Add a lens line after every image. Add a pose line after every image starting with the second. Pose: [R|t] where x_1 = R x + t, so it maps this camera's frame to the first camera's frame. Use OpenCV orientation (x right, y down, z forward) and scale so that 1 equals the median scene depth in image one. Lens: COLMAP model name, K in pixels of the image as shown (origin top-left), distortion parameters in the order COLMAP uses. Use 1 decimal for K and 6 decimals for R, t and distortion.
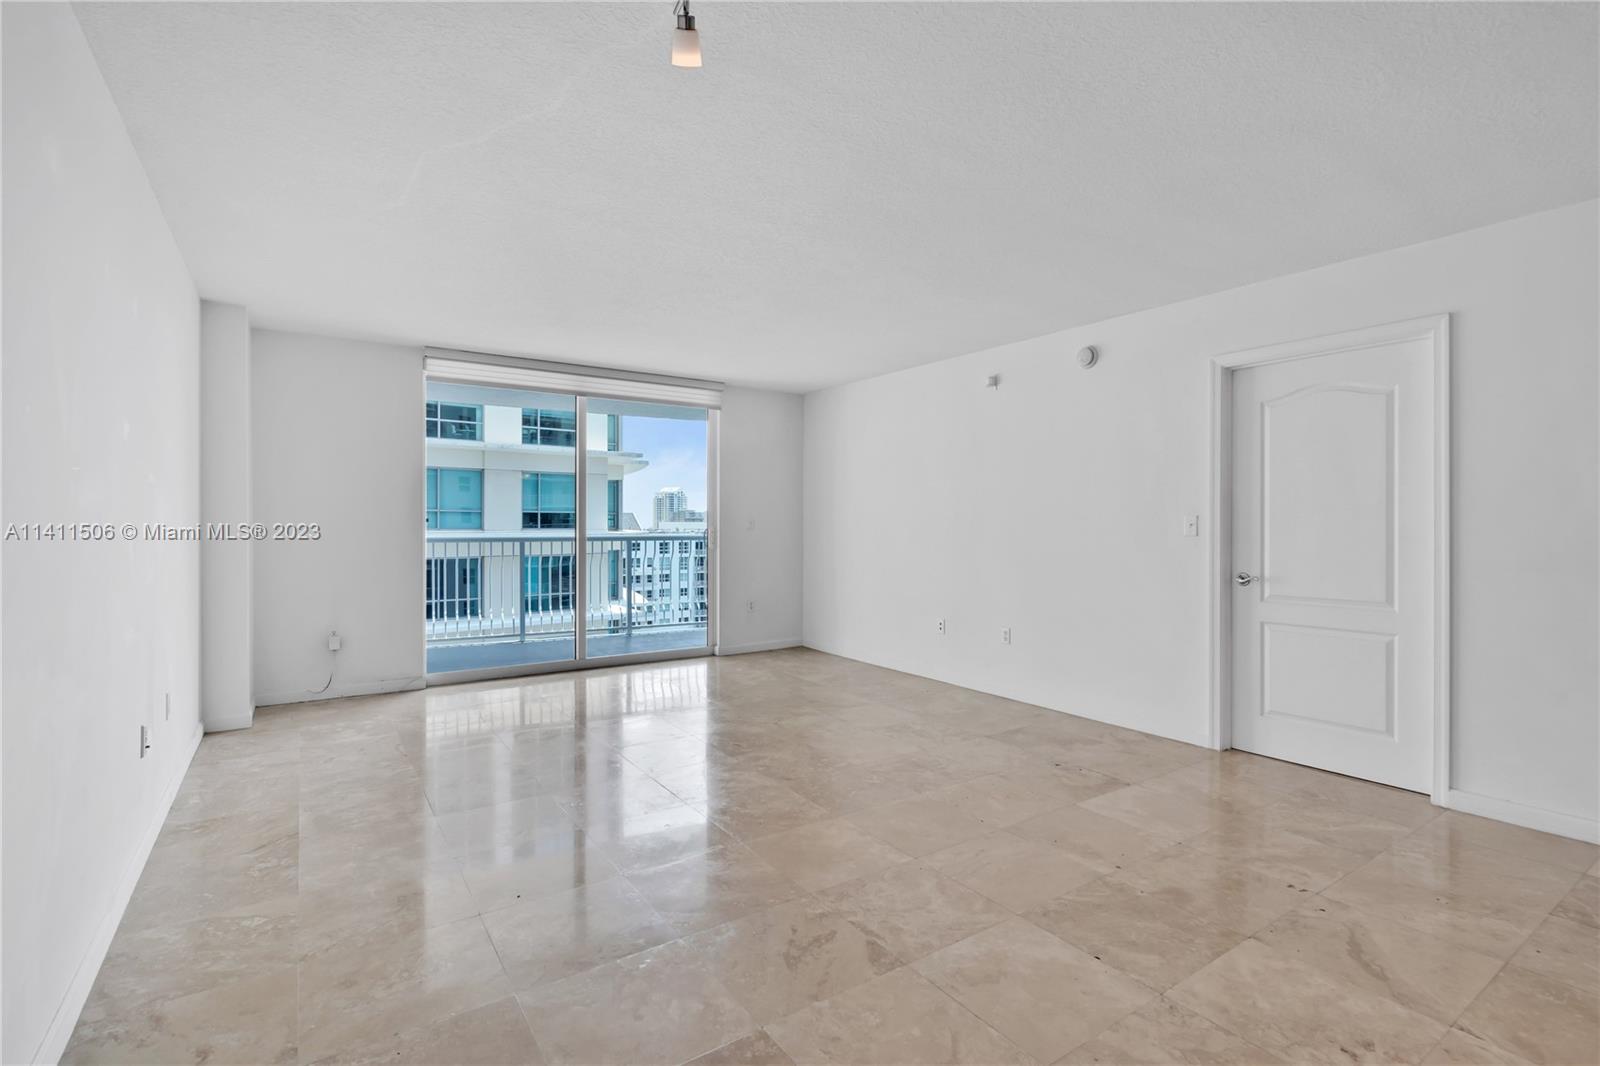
lens RADIAL K [[738.5, 0, 800.0], [0, 738.5, 533.0], [0, 0, 1]] dist [-0.000559, 0.000670]
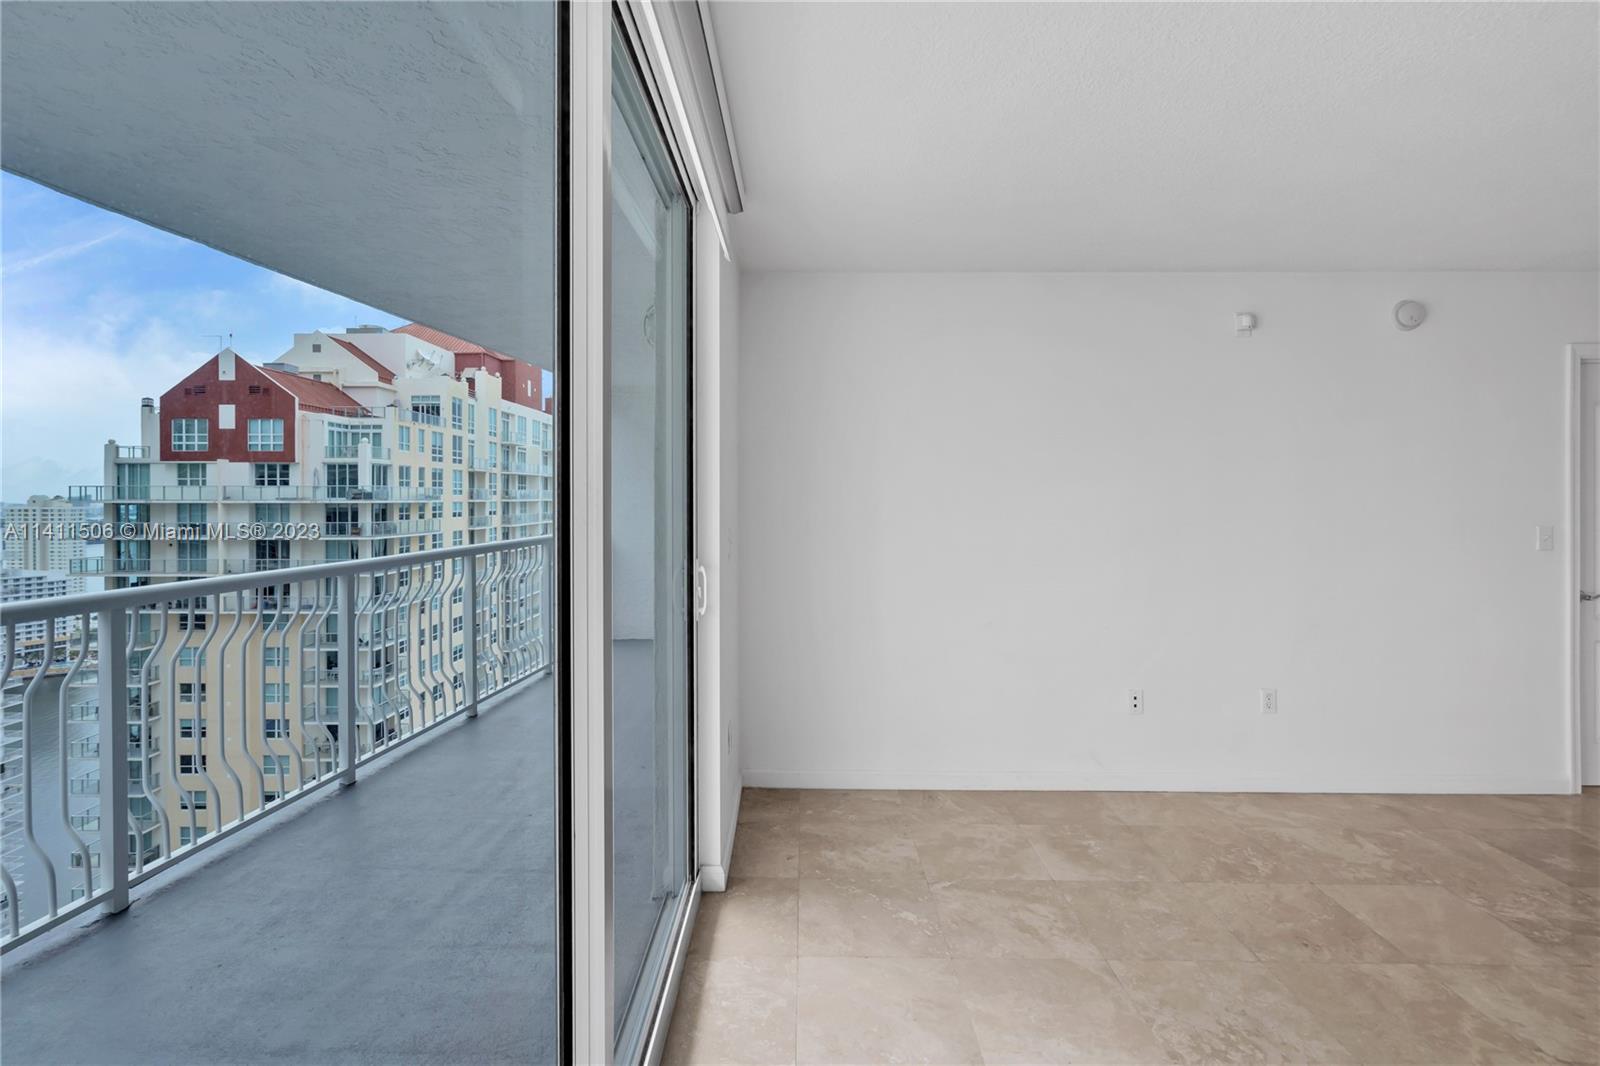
lens RADIAL K [[741.3, 0, 796.8], [0, 741.3, 502.0], [0, 0, 1]] dist [-0.002735, 0.001091]
pose [[0.573739, -0.006525, 0.819012, -0.764126], [0.011853, 0.999930, -0.000337, -0.070381], [-0.818953, 0.009901, 0.573776, 1.396610]]
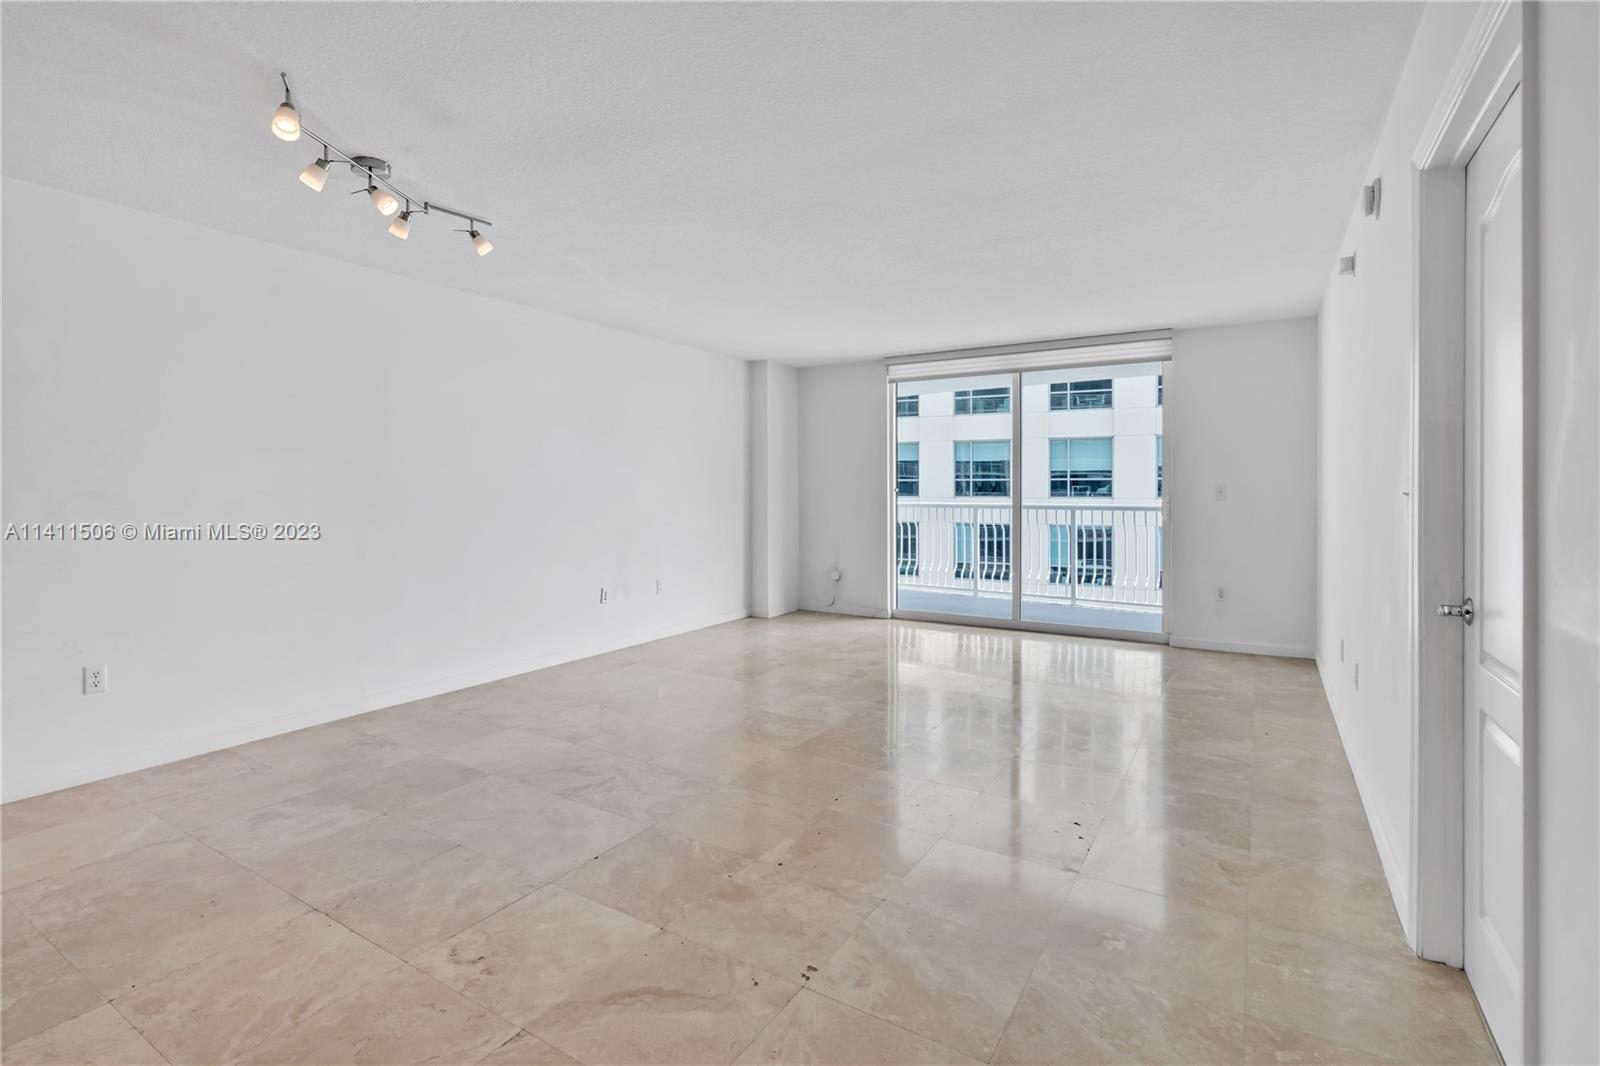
lens RADIAL K [[747.0, 0, 796.6], [0, 747.0, 498.0], [0, 0, 1]] dist [-0.001877, 0.000336]
pose [[0.406592, 0.006105, -0.913589, 0.949025], [-0.010854, 0.999939, 0.001852, -0.005478], [0.913545, 0.009163, 0.406634, 0.466799]]
